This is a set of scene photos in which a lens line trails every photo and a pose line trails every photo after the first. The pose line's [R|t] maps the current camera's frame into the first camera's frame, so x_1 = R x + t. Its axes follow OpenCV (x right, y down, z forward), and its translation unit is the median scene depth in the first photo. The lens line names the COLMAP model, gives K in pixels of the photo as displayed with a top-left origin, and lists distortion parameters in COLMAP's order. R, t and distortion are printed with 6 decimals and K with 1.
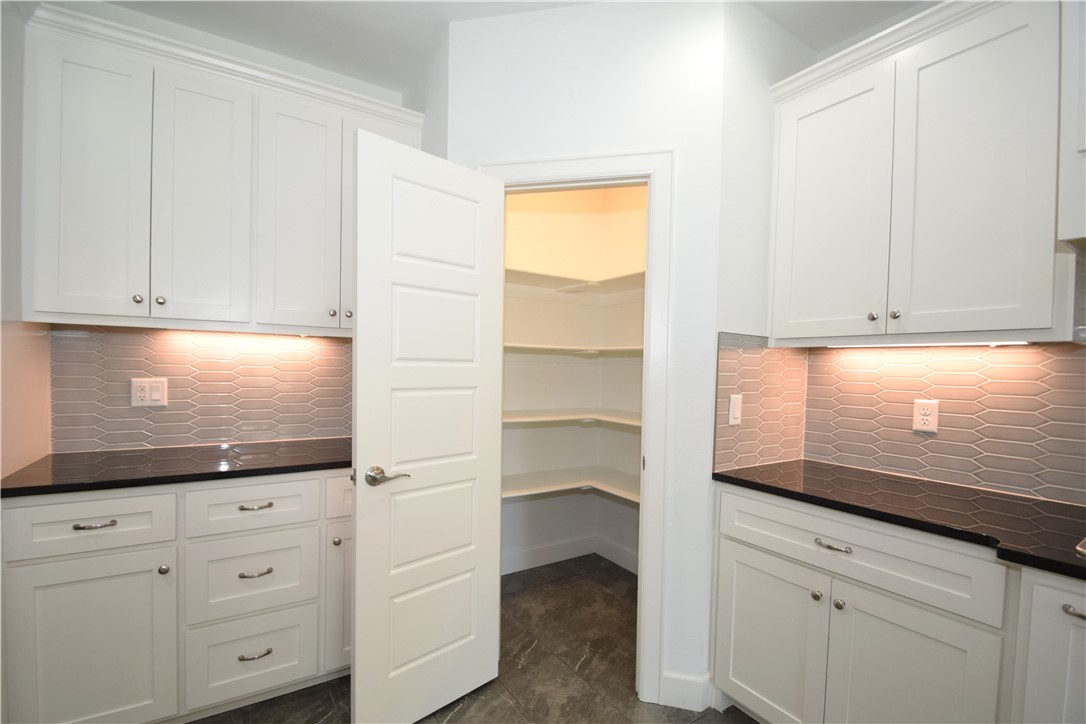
lens RADIAL K [[472.6, 0, 538.8], [0, 472.6, 383.0], [0, 0, 1]] dist [0.002695, -0.013755]
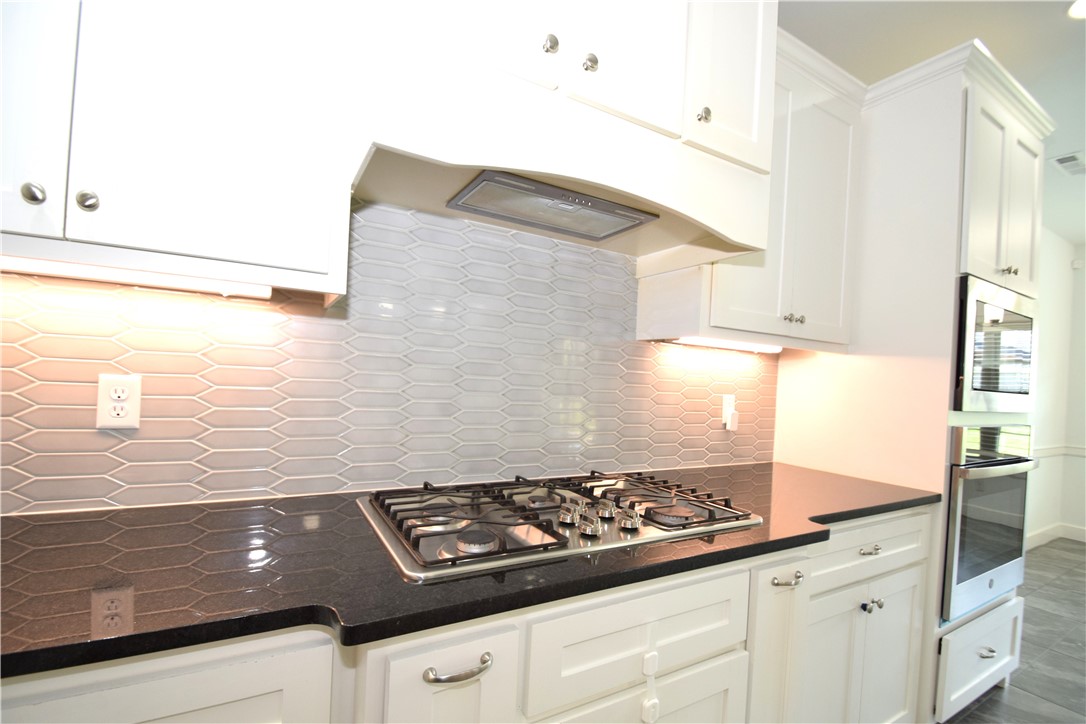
lens RADIAL K [[482.5, 0, 535.5], [0, 482.5, 378.0], [0, 0, 1]] dist [-0.000736, -0.000910]
pose [[0.058574, -0.029660, 0.997842, 0.245977], [-0.022004, 0.999277, 0.030994, 0.009539], [-0.998041, -0.023772, 0.057879, 0.438131]]
